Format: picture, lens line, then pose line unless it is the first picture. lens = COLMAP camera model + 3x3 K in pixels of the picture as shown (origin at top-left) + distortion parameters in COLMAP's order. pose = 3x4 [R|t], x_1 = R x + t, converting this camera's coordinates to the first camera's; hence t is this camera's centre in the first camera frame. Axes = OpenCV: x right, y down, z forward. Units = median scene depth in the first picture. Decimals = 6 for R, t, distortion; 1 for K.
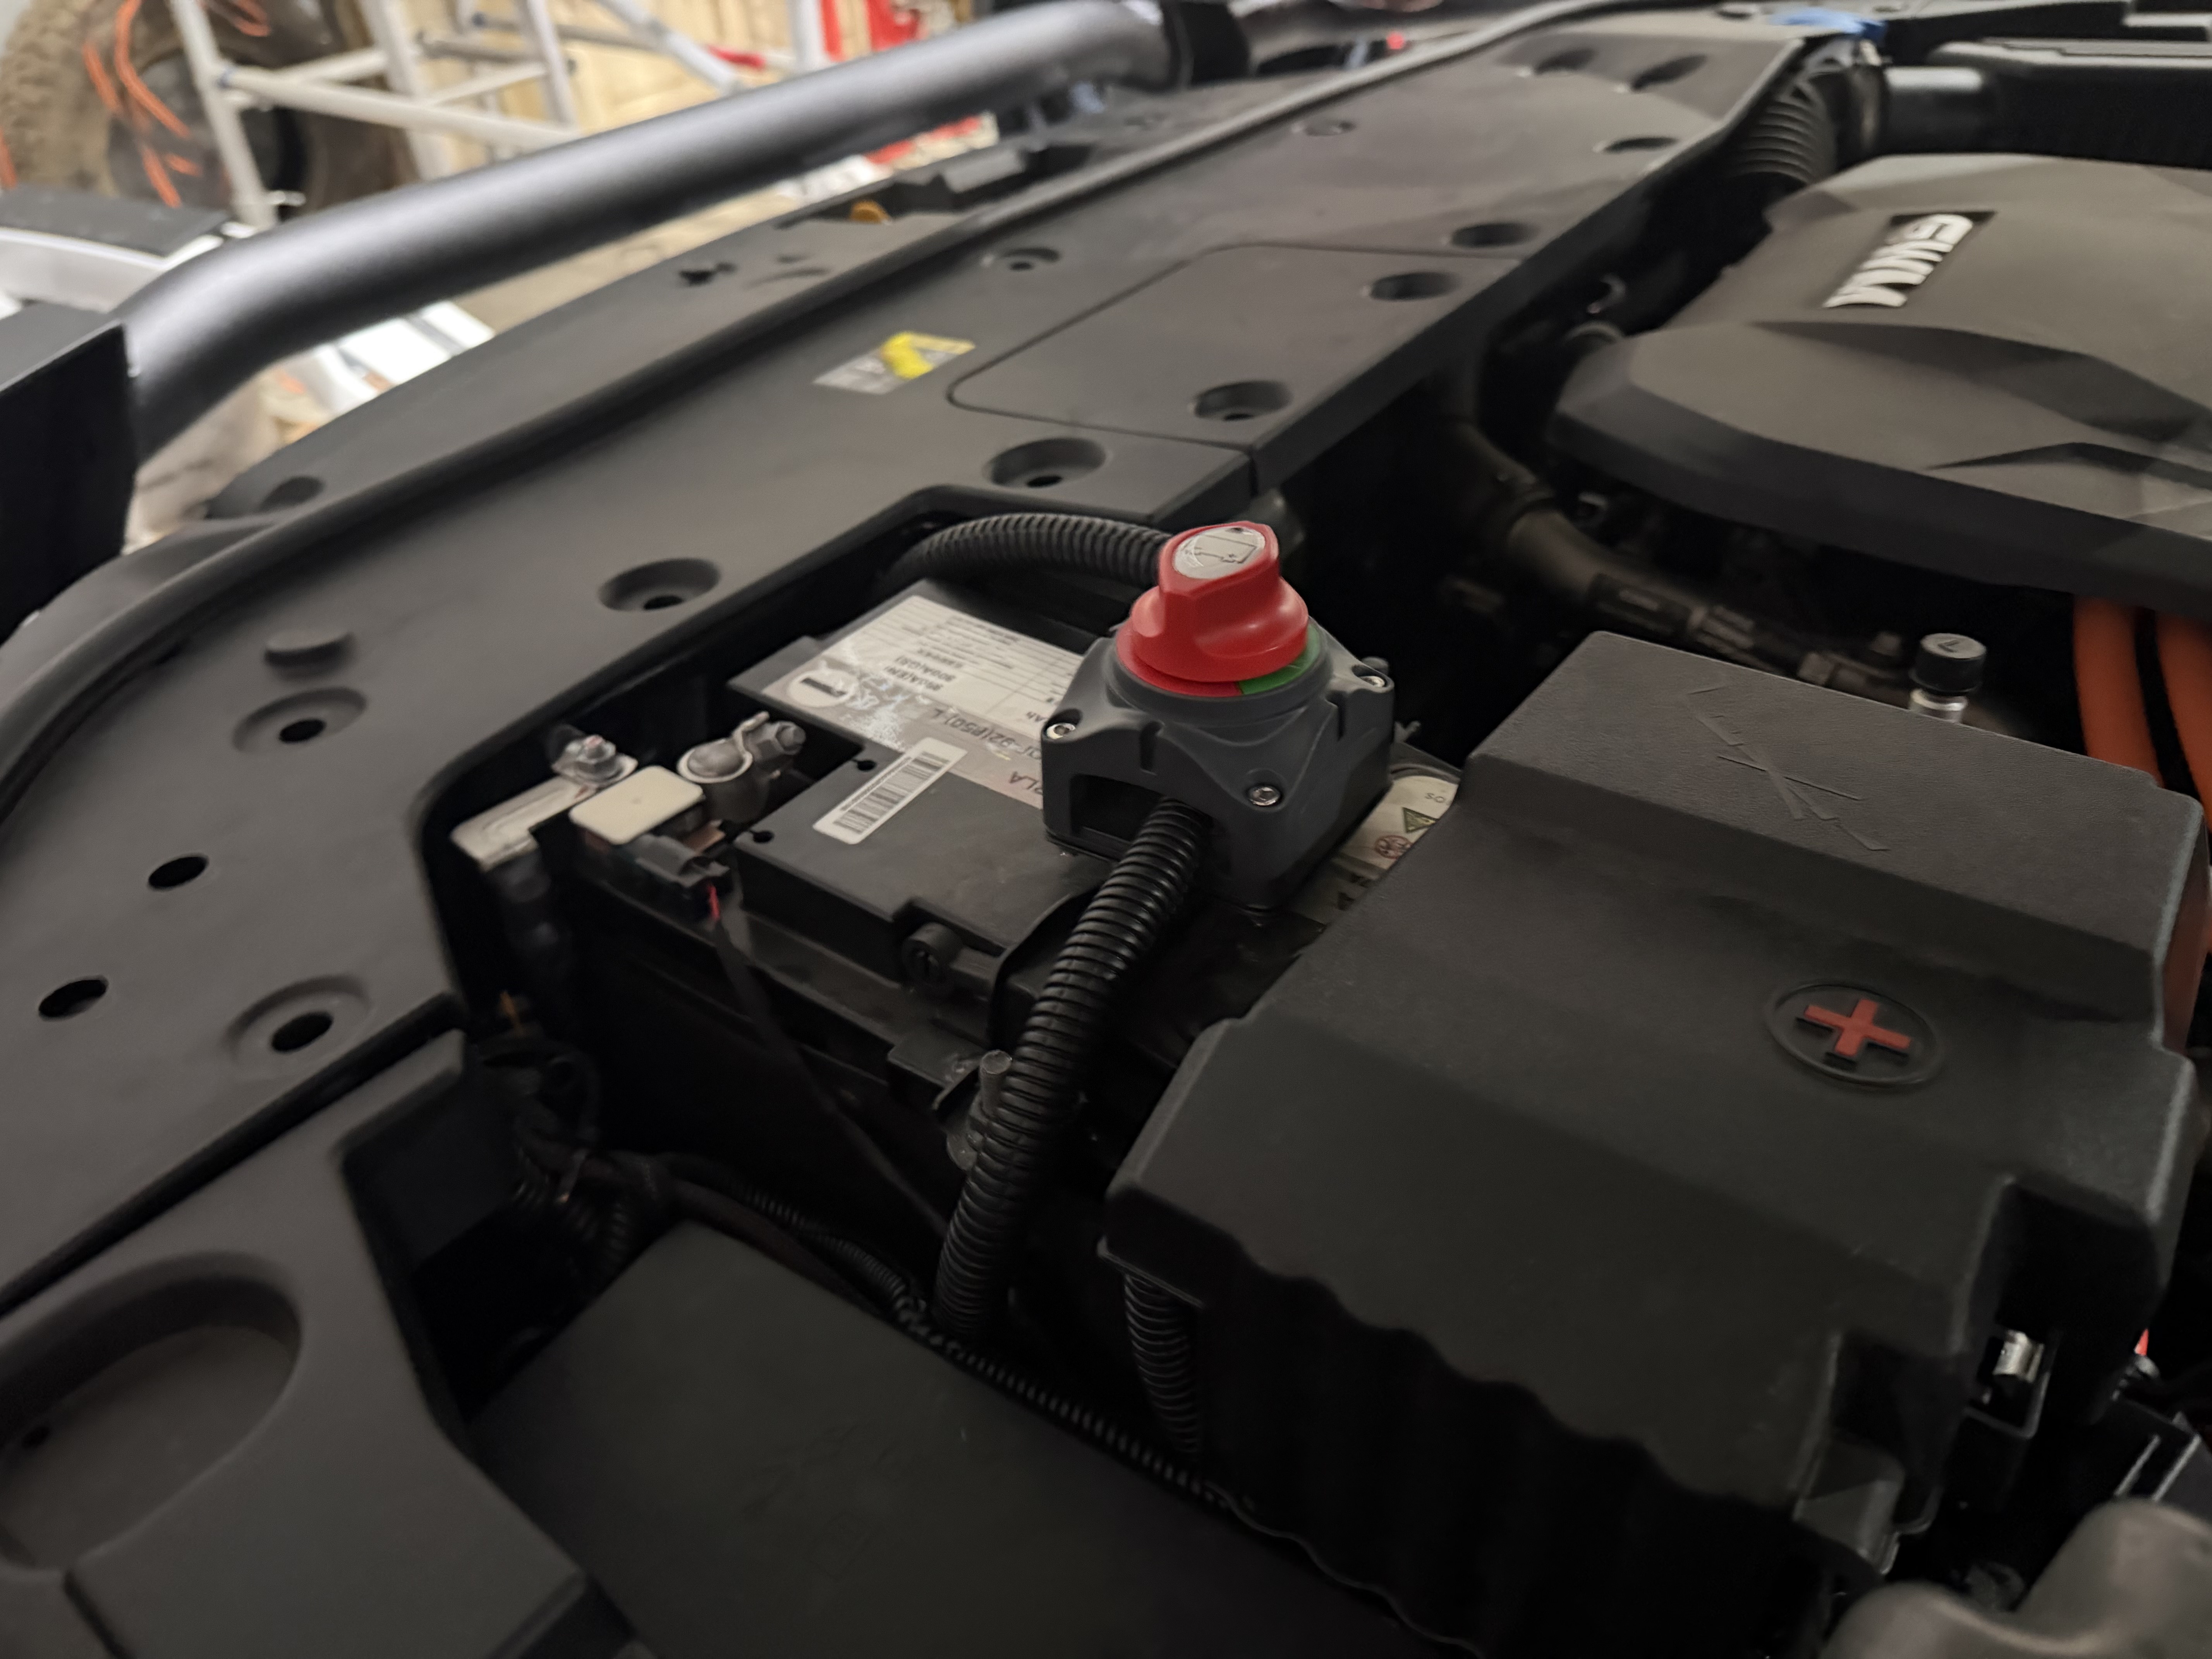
lens RADIAL K [[1557.5, 0, 1106.0], [0, 1557.5, 829.5], [0, 0, 1]] dist [0.084574, -0.136841]
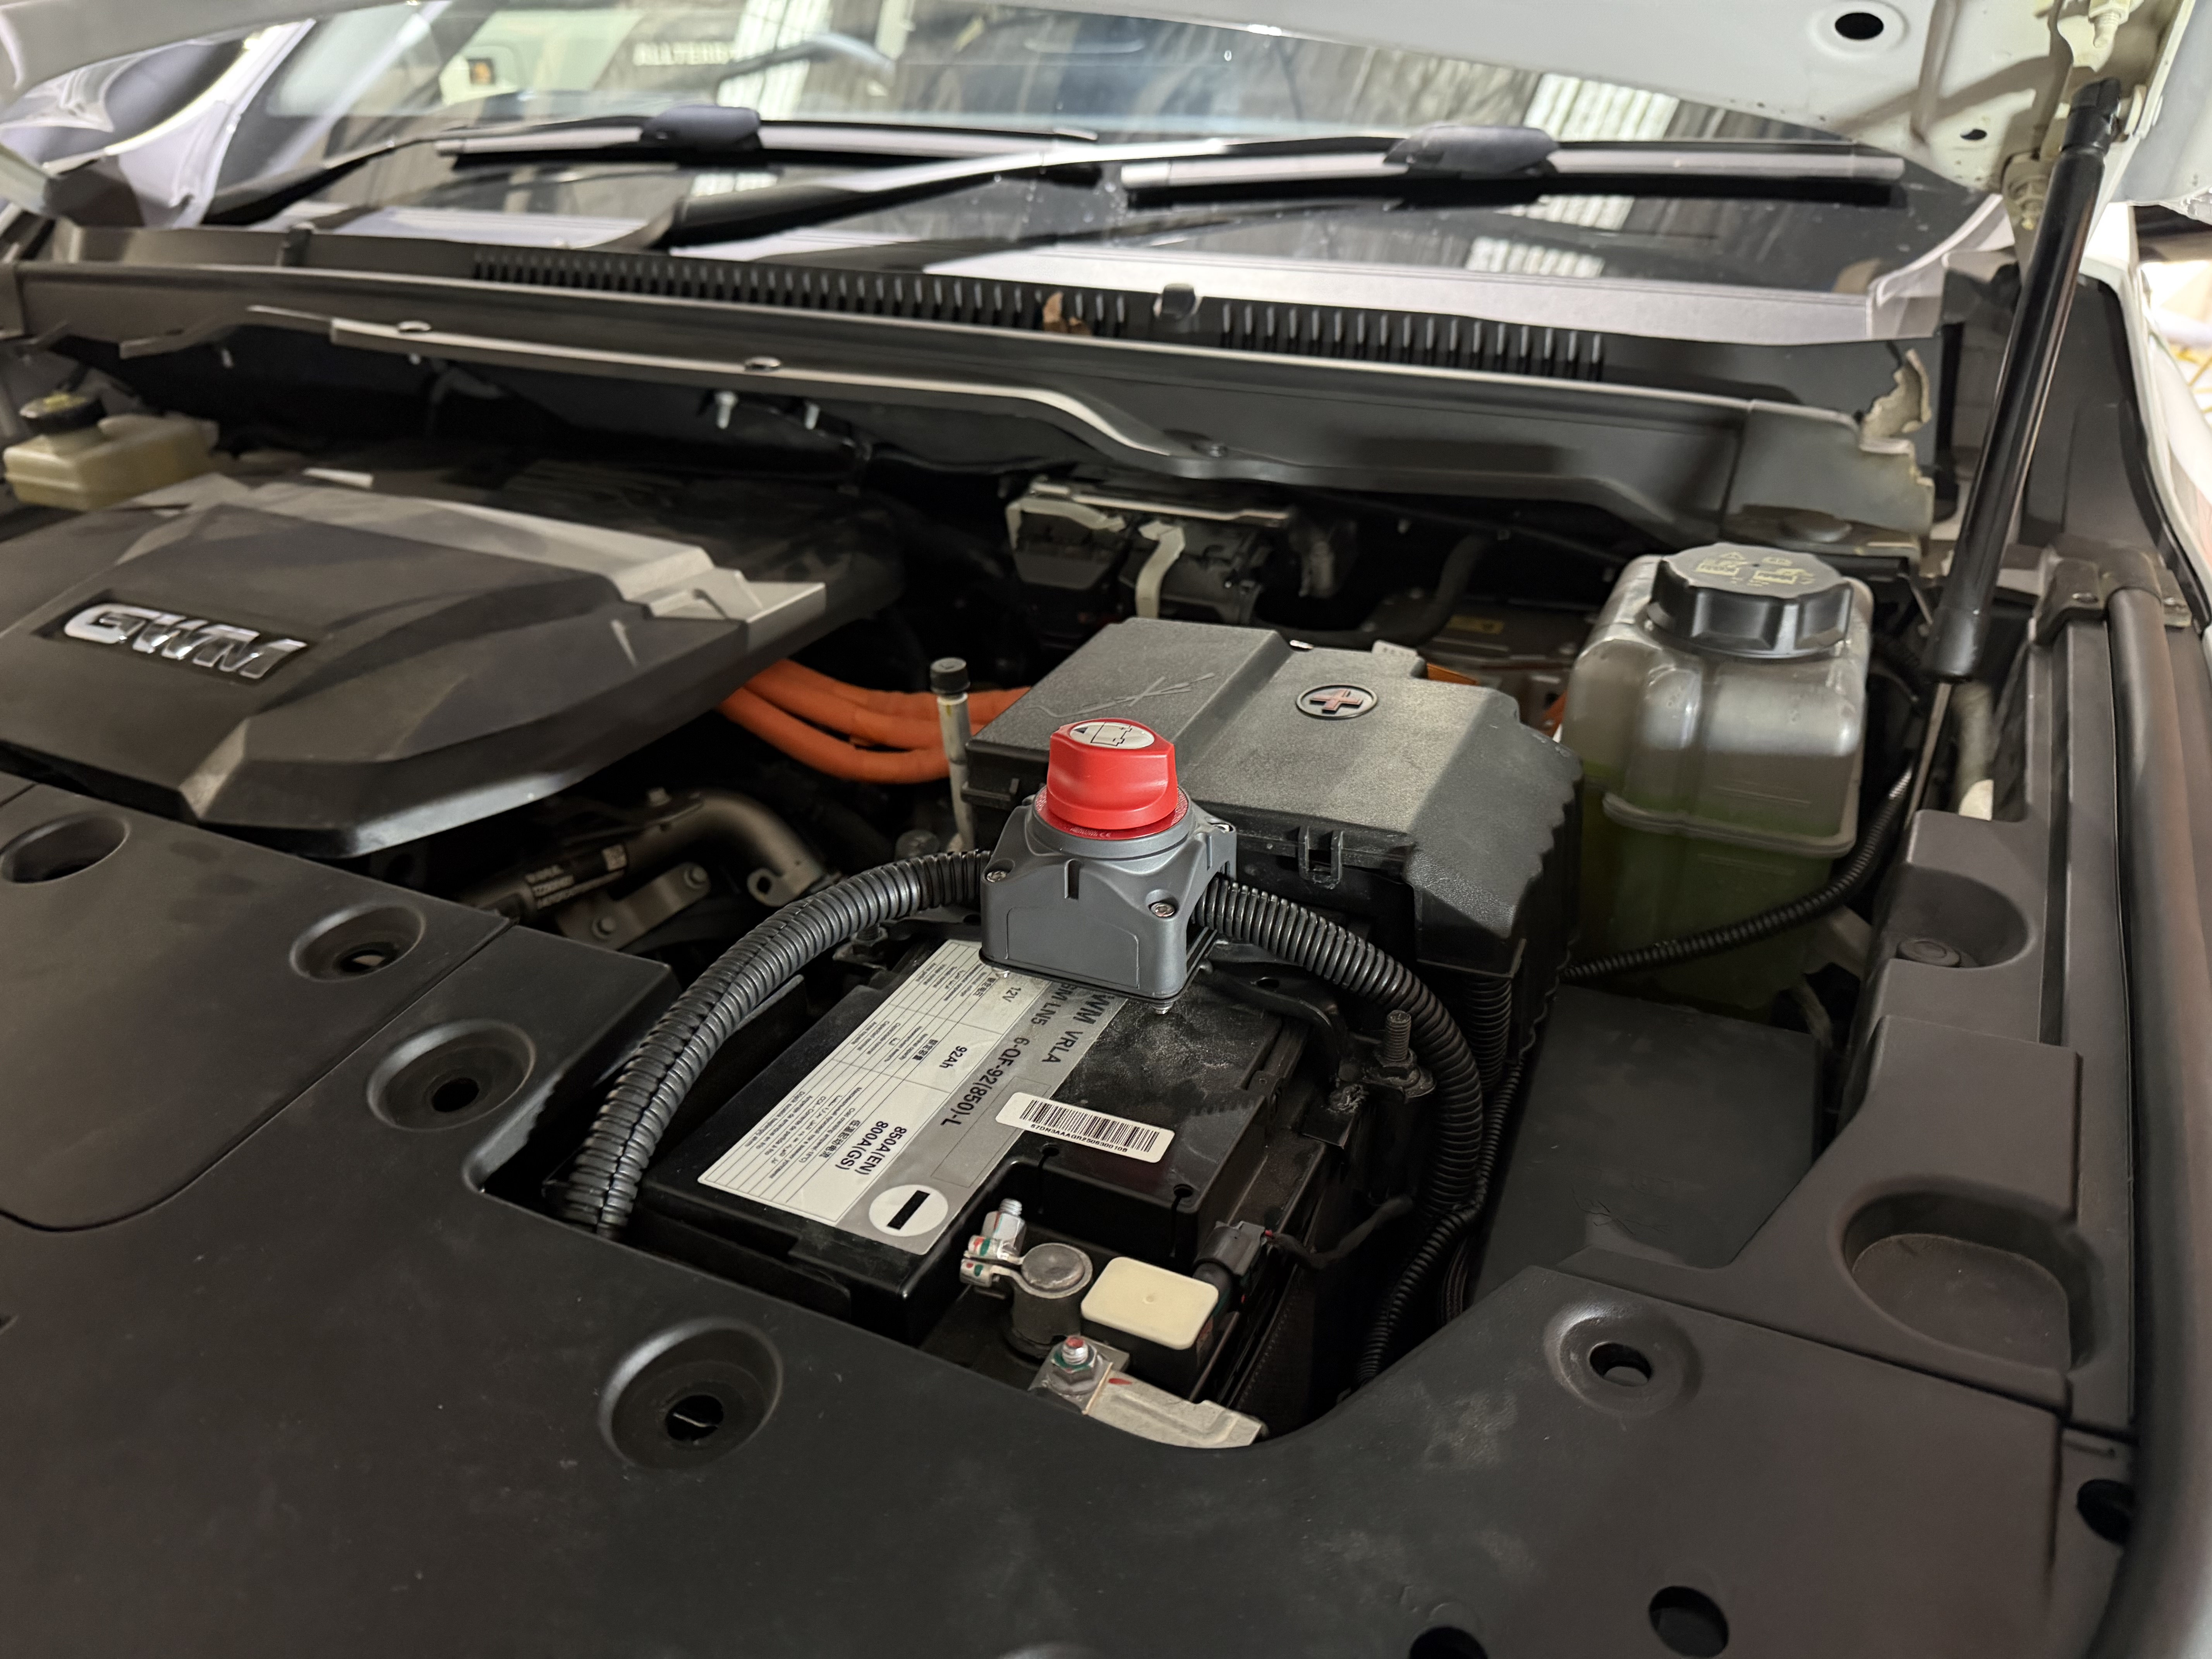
lens RADIAL K [[1601.1, 0, 1106.0], [0, 1601.1, 829.5], [0, 0, 1]] dist [-0.008575, -0.005141]
pose [[-0.188107, -0.429160, 0.883424, -0.848205], [0.611473, 0.652716, 0.447285, -0.528671], [-0.768581, 0.624327, 0.139639, 0.638766]]
